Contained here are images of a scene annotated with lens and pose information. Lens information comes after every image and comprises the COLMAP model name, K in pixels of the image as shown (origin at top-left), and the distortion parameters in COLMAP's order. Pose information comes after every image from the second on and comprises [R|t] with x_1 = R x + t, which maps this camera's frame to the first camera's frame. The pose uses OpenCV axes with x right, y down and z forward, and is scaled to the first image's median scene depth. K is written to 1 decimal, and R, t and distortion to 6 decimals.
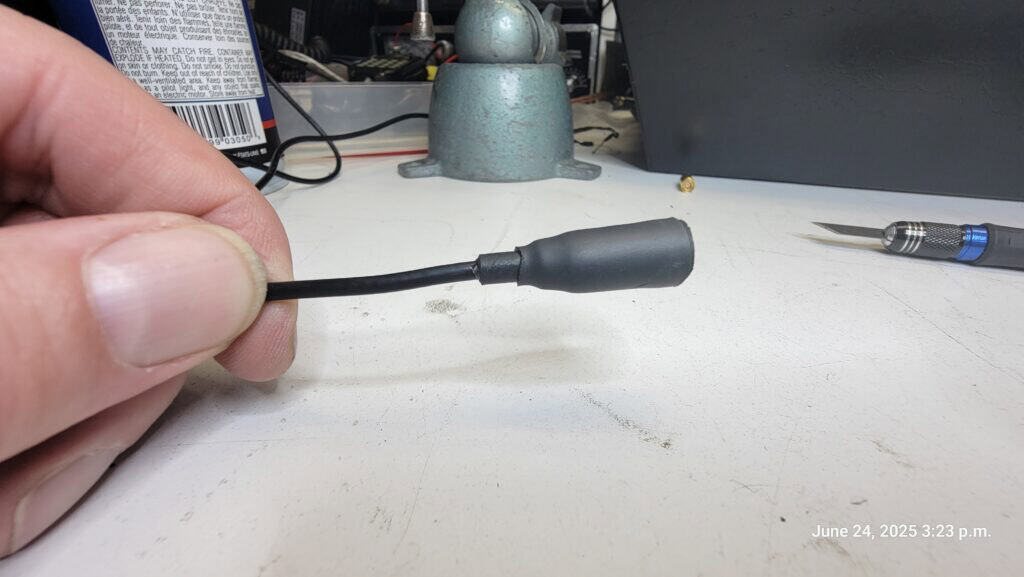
lens RADIAL K [[422.4, 0, 512.0], [0, 422.4, 288.5], [0, 0, 1]] dist [-0.000955, 0.000158]
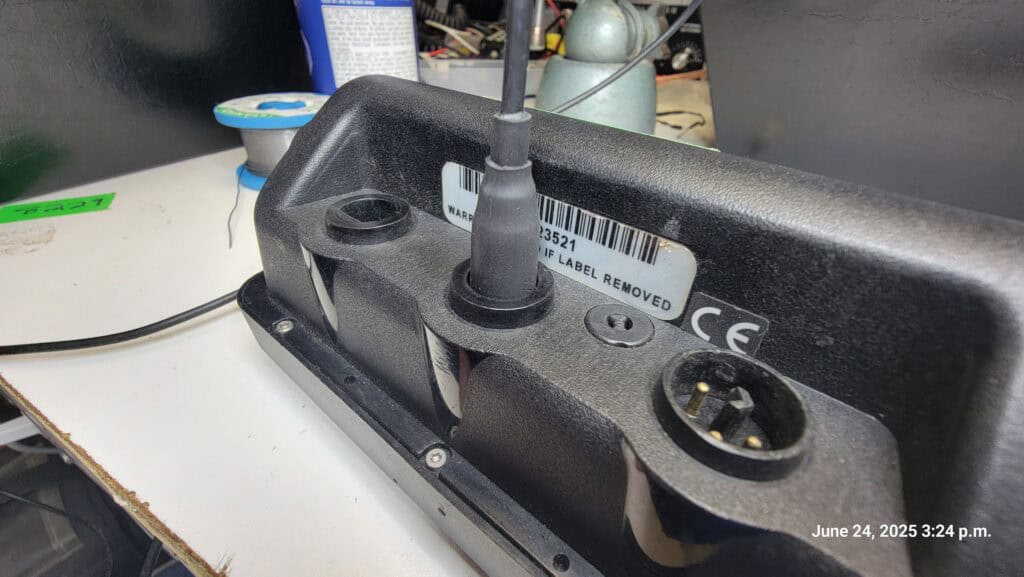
lens RADIAL K [[422.4, 0, 512.0], [0, 422.4, 288.5], [0, 0, 1]] dist [-0.000955, 0.000158]
pose [[0.963071, 0.164102, -0.213461, 0.136217], [-0.140629, 0.982647, 0.120951, -0.007529], [0.229605, -0.086466, 0.969436, -0.387138]]
